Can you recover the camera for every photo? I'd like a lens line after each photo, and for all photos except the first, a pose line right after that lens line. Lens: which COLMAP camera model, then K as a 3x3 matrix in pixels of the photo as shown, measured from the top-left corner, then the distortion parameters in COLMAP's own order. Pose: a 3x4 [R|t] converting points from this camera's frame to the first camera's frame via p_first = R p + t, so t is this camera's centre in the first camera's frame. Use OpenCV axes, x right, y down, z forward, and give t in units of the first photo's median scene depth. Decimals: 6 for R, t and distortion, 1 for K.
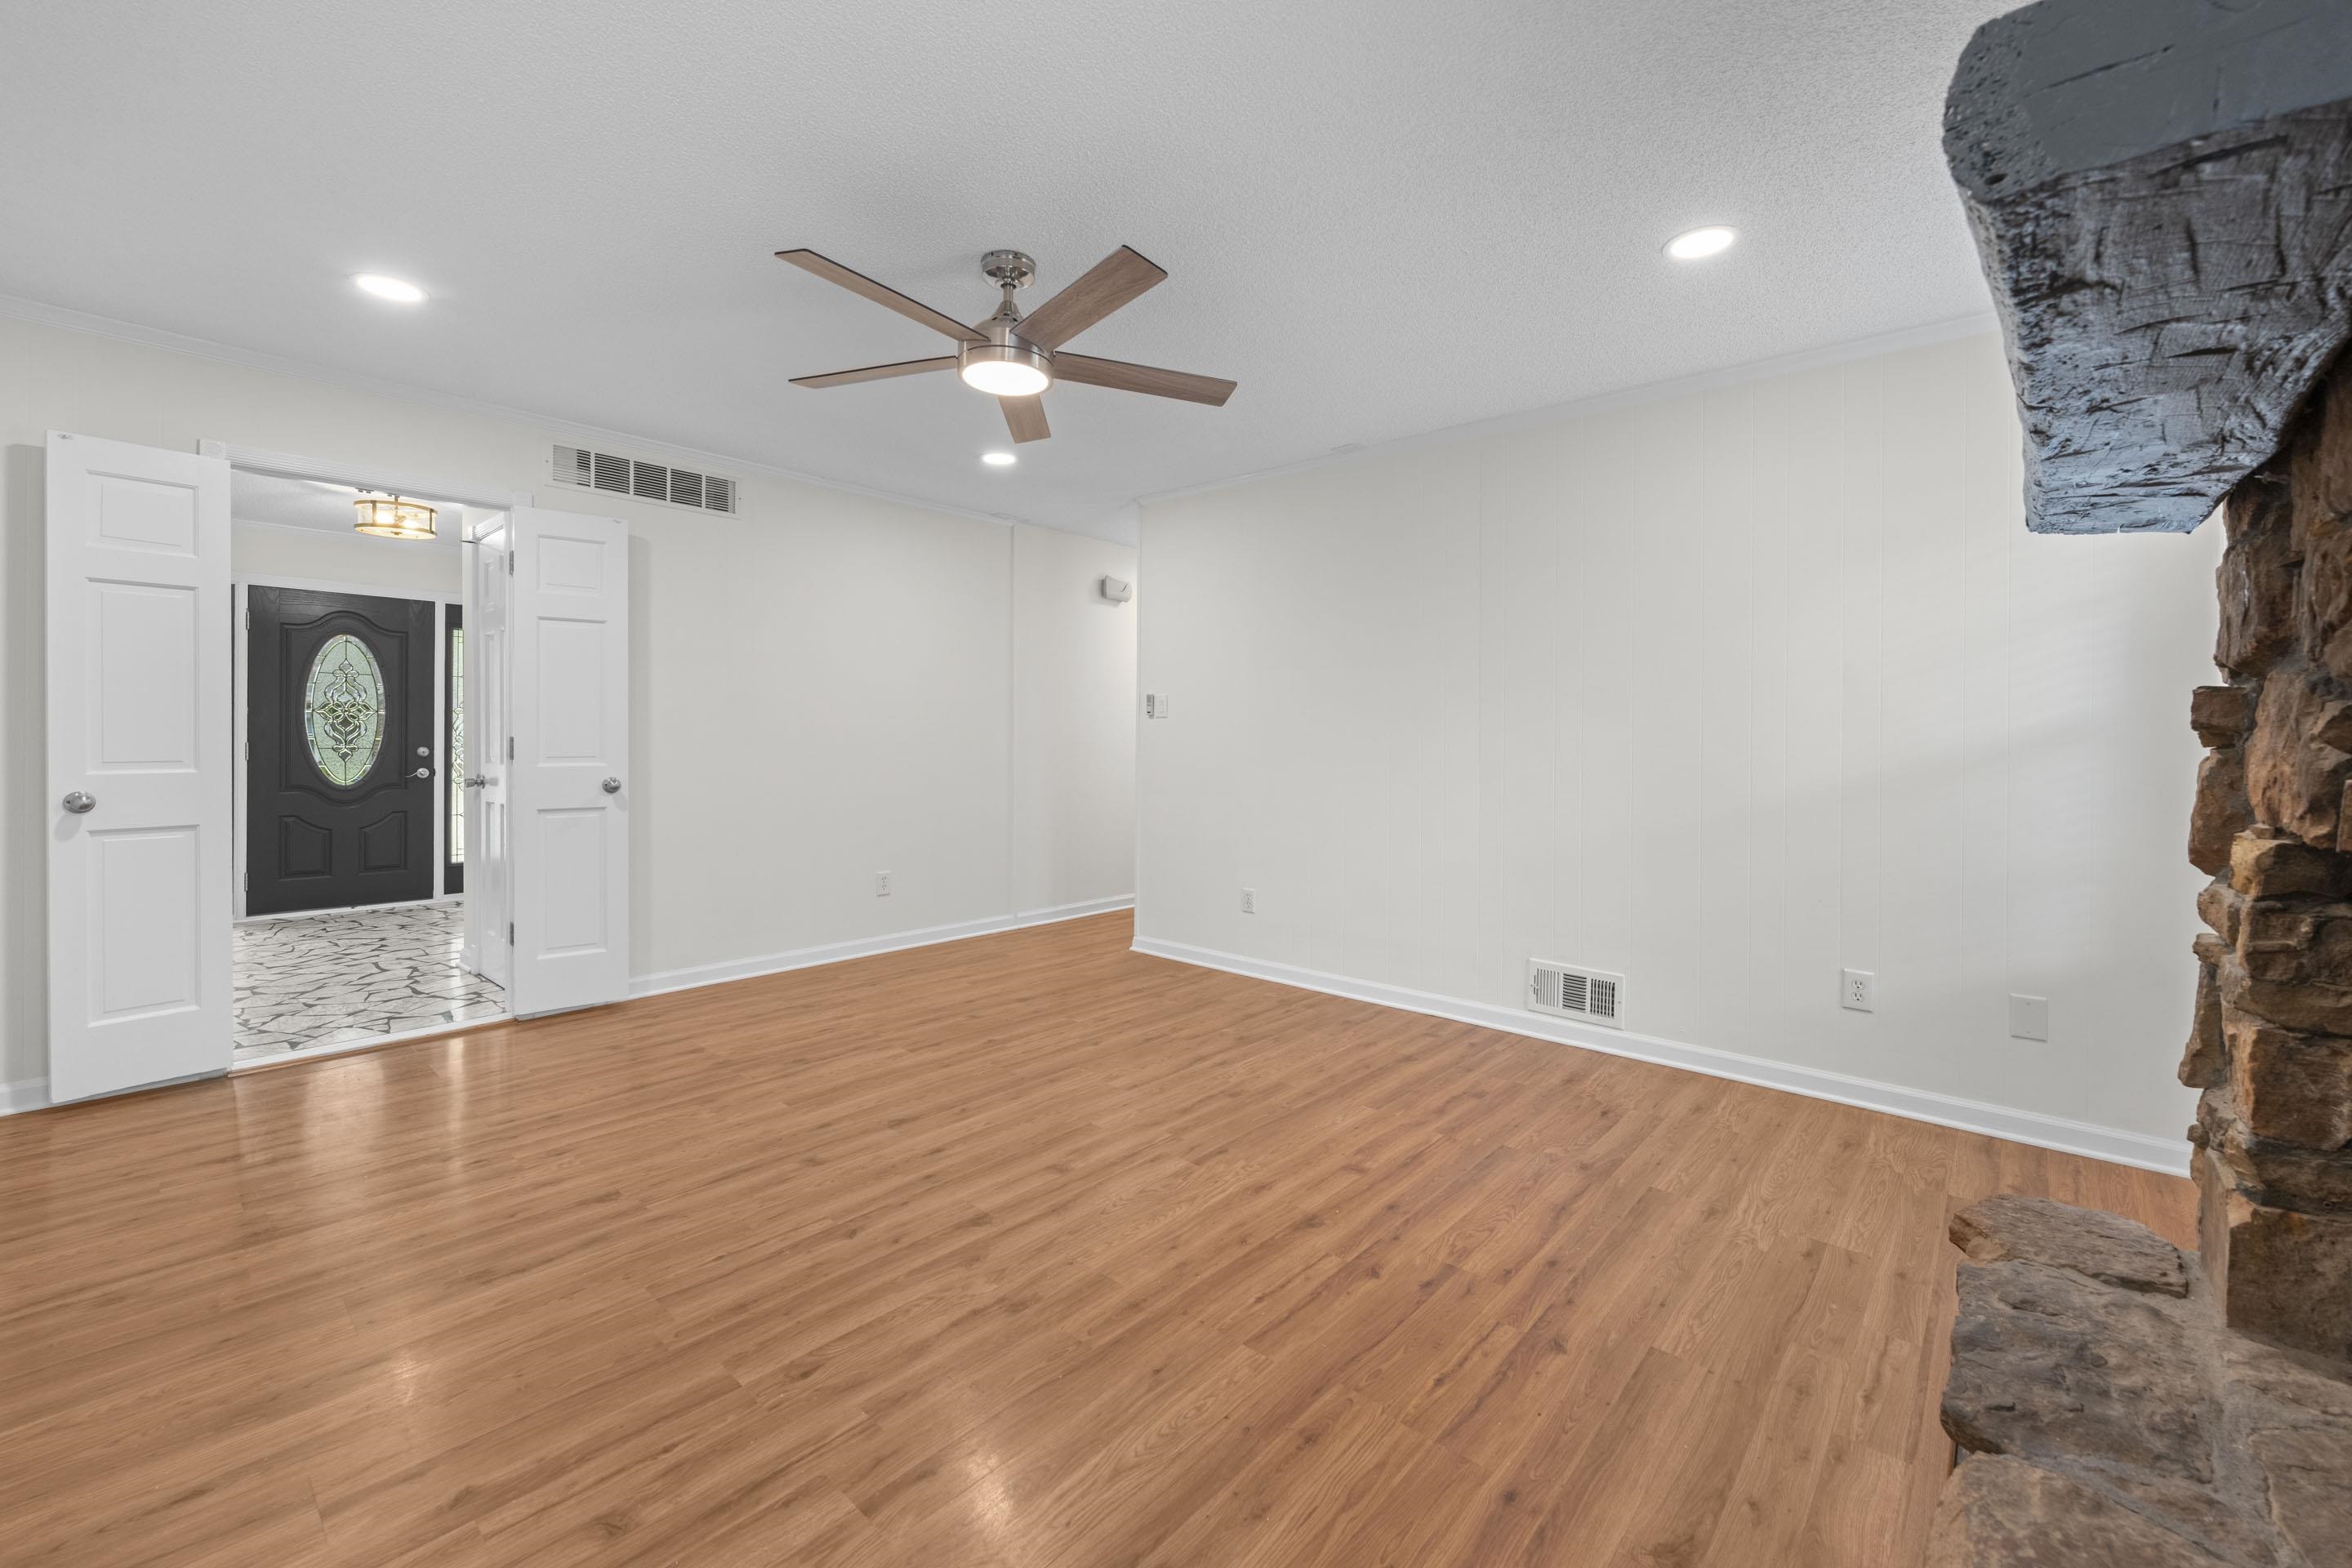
lens RADIAL K [[947.4, 0, 1174.3], [0, 947.4, 777.6], [0, 0, 1]] dist [-0.000546, 0.000045]
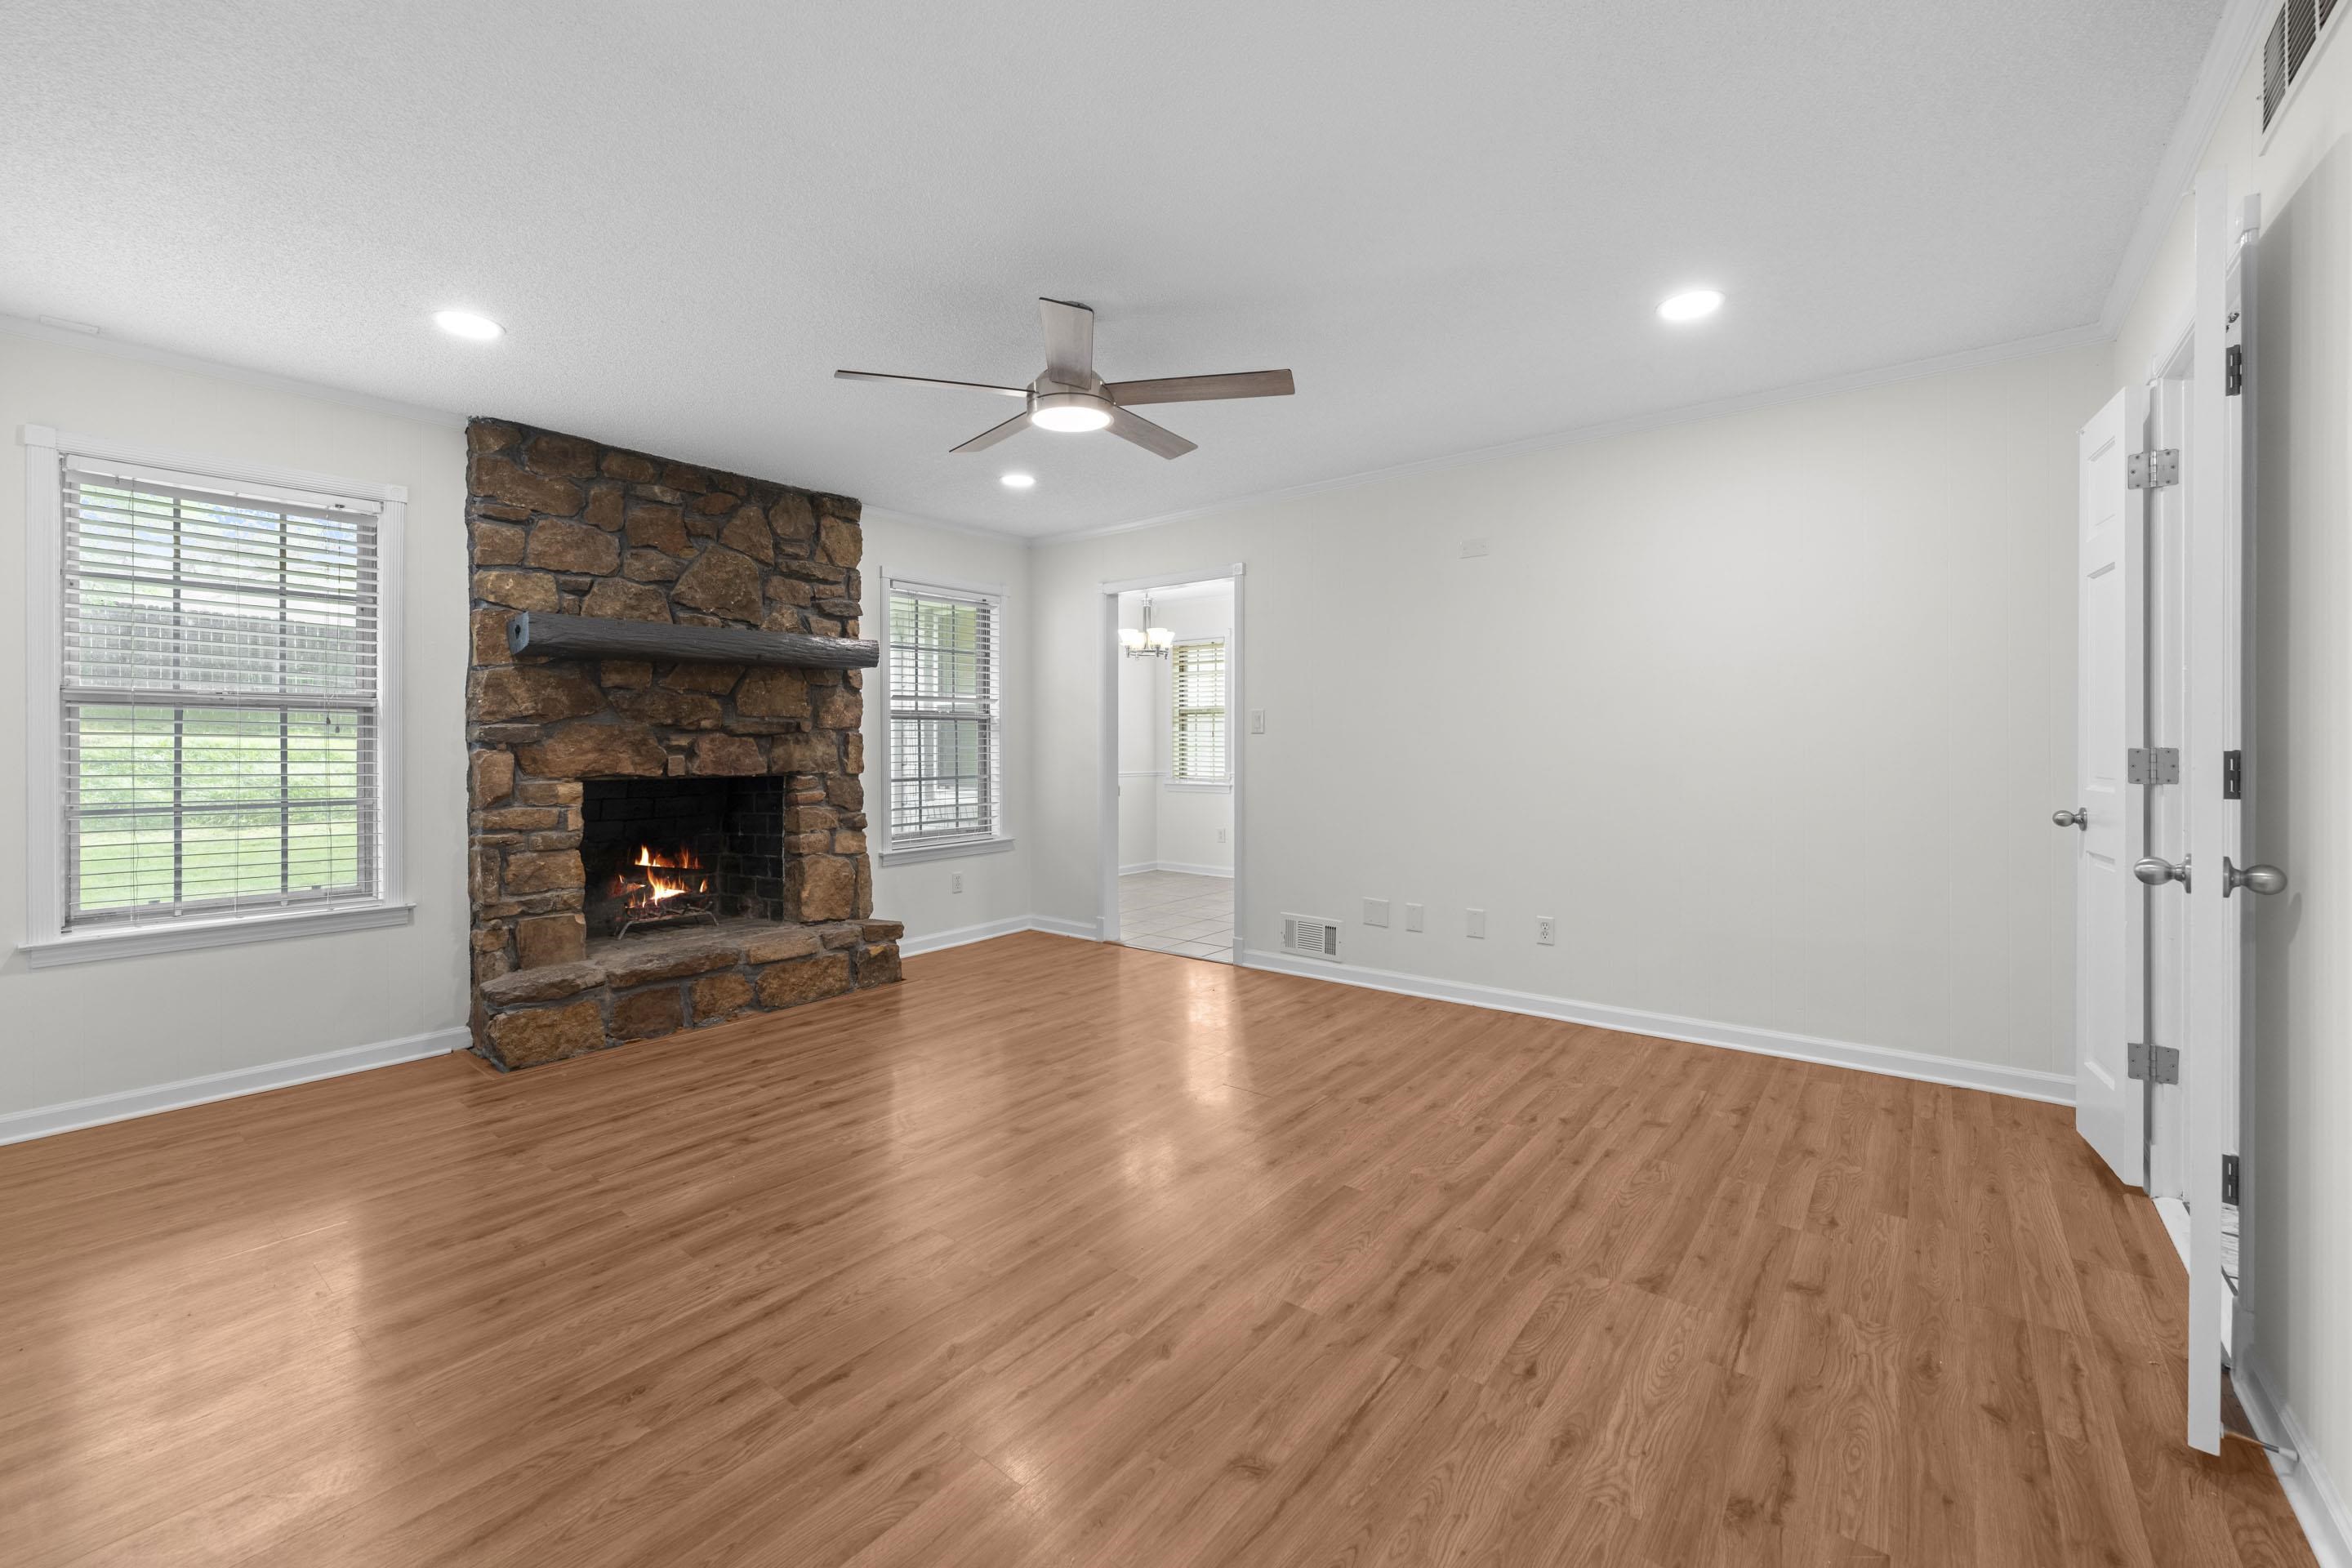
lens RADIAL K [[954.0, 0, 1167.6], [0, 954.0, 740.3], [0, 0, 1]] dist [-0.002306, -0.000161]
pose [[-0.998845, -0.002461, -0.047994, -0.224722], [-0.004196, 0.999340, 0.036084, -0.083637], [0.047874, 0.036244, -0.998196, 1.964256]]
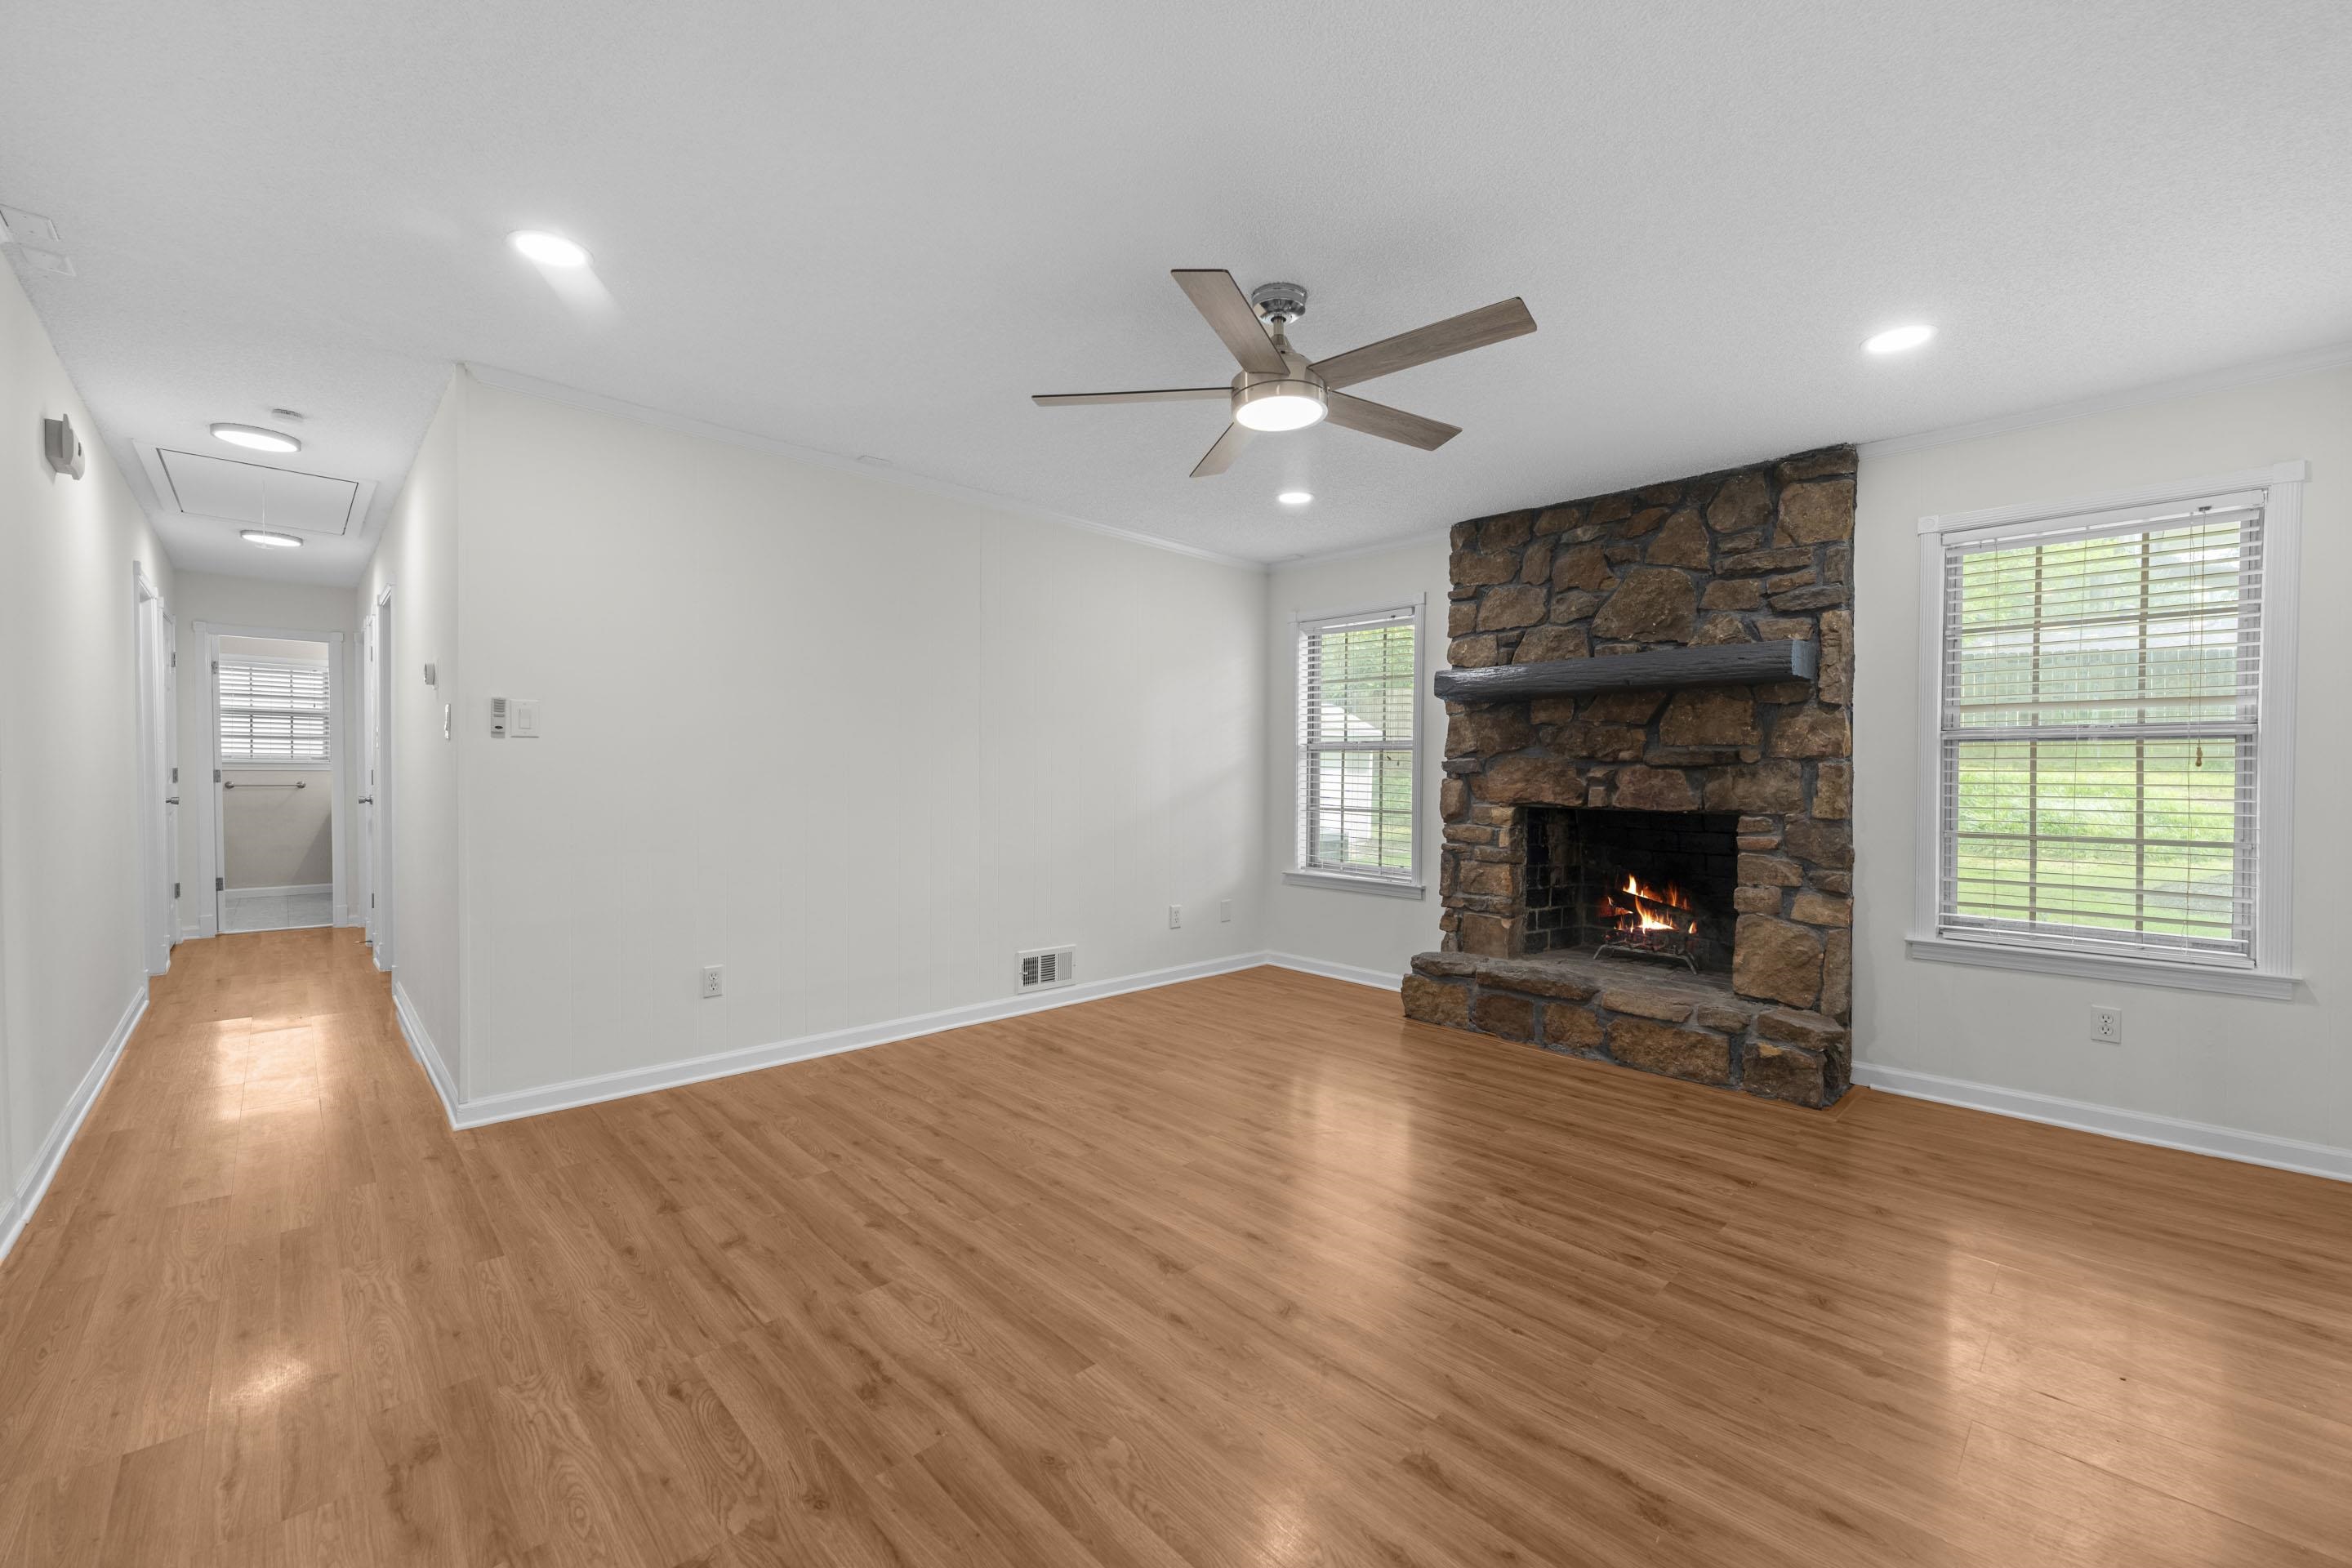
lens RADIAL K [[930.9, 0, 1166.9], [0, 930.9, 783.8], [0, 0, 1]] dist [-0.000319, 0.000054]
pose [[0.084088, -0.017584, 0.996303, -1.091539], [0.031218, 0.999400, 0.015004, -0.050168], [-0.995969, 0.029841, 0.084586, 0.957892]]
